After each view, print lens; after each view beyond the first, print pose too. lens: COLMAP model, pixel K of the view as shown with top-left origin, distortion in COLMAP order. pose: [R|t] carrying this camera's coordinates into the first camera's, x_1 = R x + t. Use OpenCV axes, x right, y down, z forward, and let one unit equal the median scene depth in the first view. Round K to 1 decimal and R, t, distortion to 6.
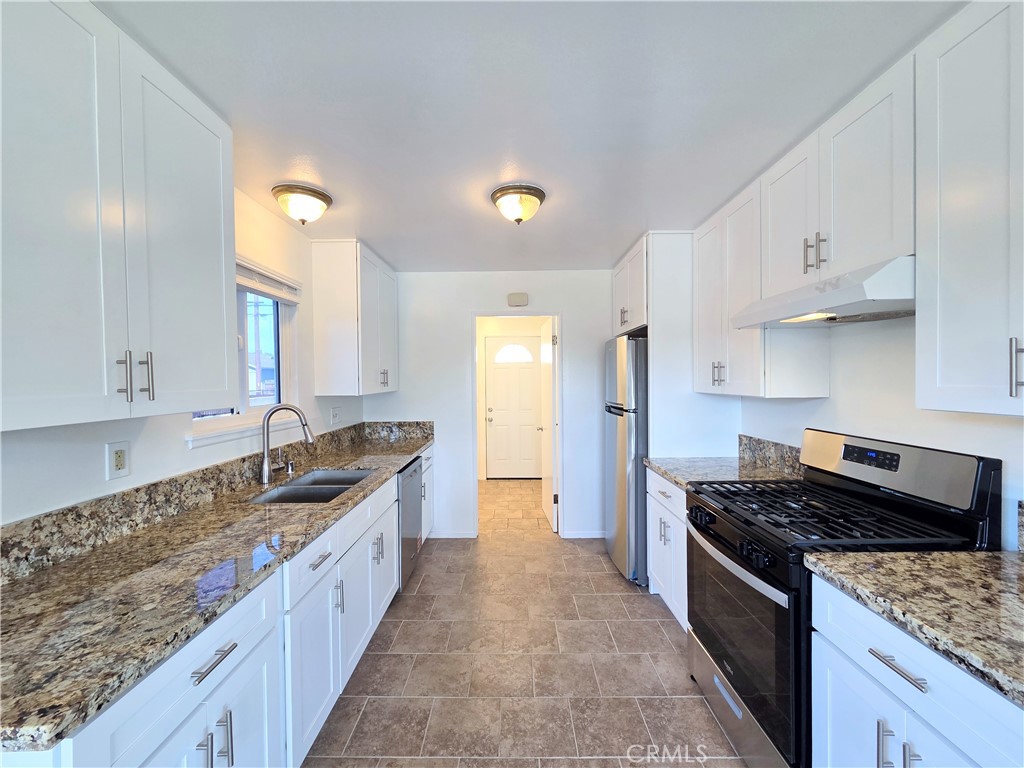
lens RADIAL K [[419.6, 0, 506.7], [0, 419.6, 386.8], [0, 0, 1]] dist [0.004382, 0.000189]
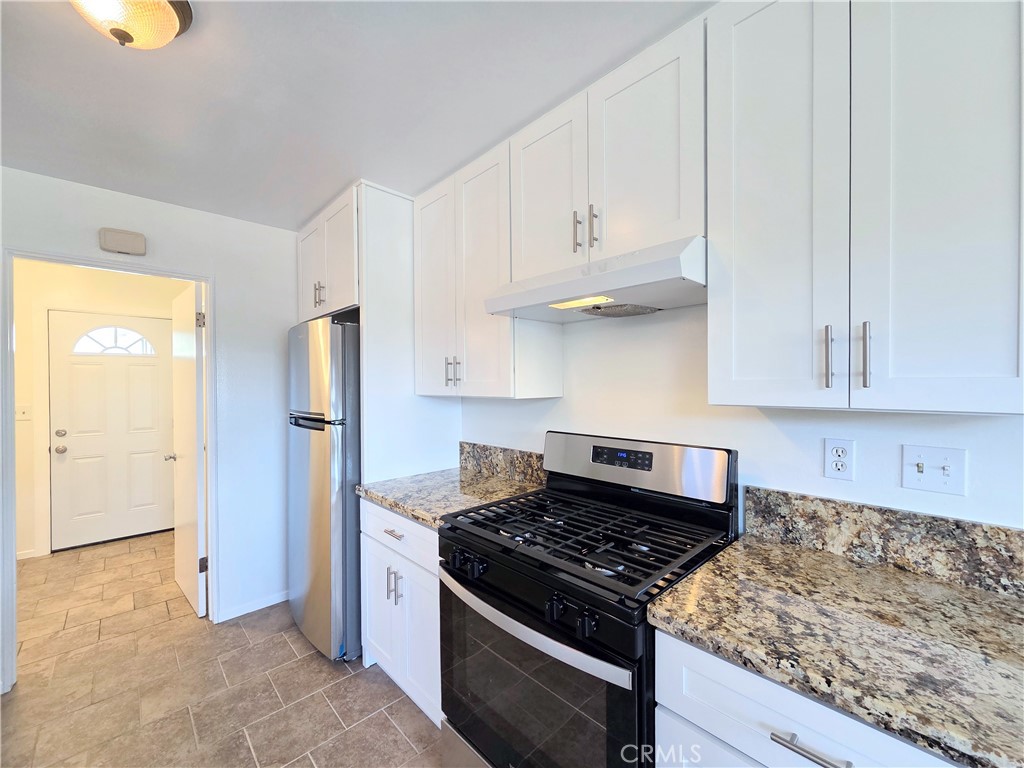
lens RADIAL K [[419.6, 0, 506.7], [0, 419.6, 386.8], [0, 0, 1]] dist [0.004382, 0.000189]
pose [[0.722600, -0.000511, 0.691266, 0.012808], [0.011781, 0.999864, -0.011577, 0.011447], [-0.691166, 0.016509, 0.722508, 0.395518]]
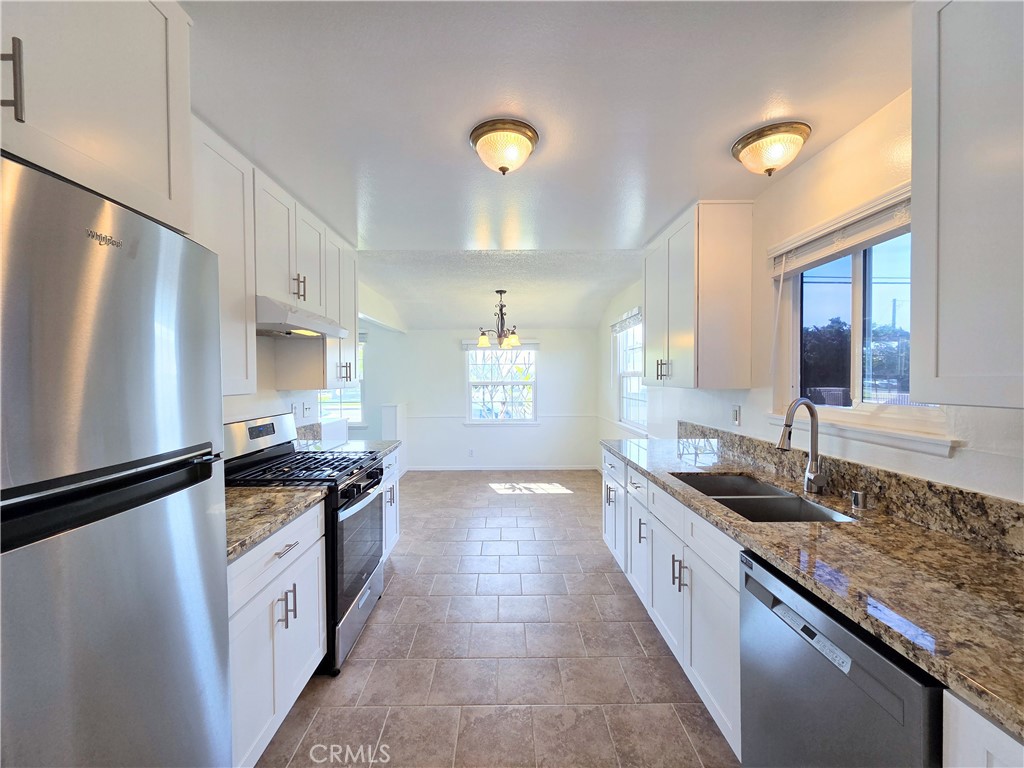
lens RADIAL K [[417.1, 0, 508.4], [0, 417.1, 383.6], [0, 0, 1]] dist [0.000595, -0.000068]
pose [[-0.999571, 0.015217, -0.025031, 0.049700], [0.014359, 0.999315, 0.034106, -0.022842], [0.025533, 0.033732, -0.999105, 1.958753]]
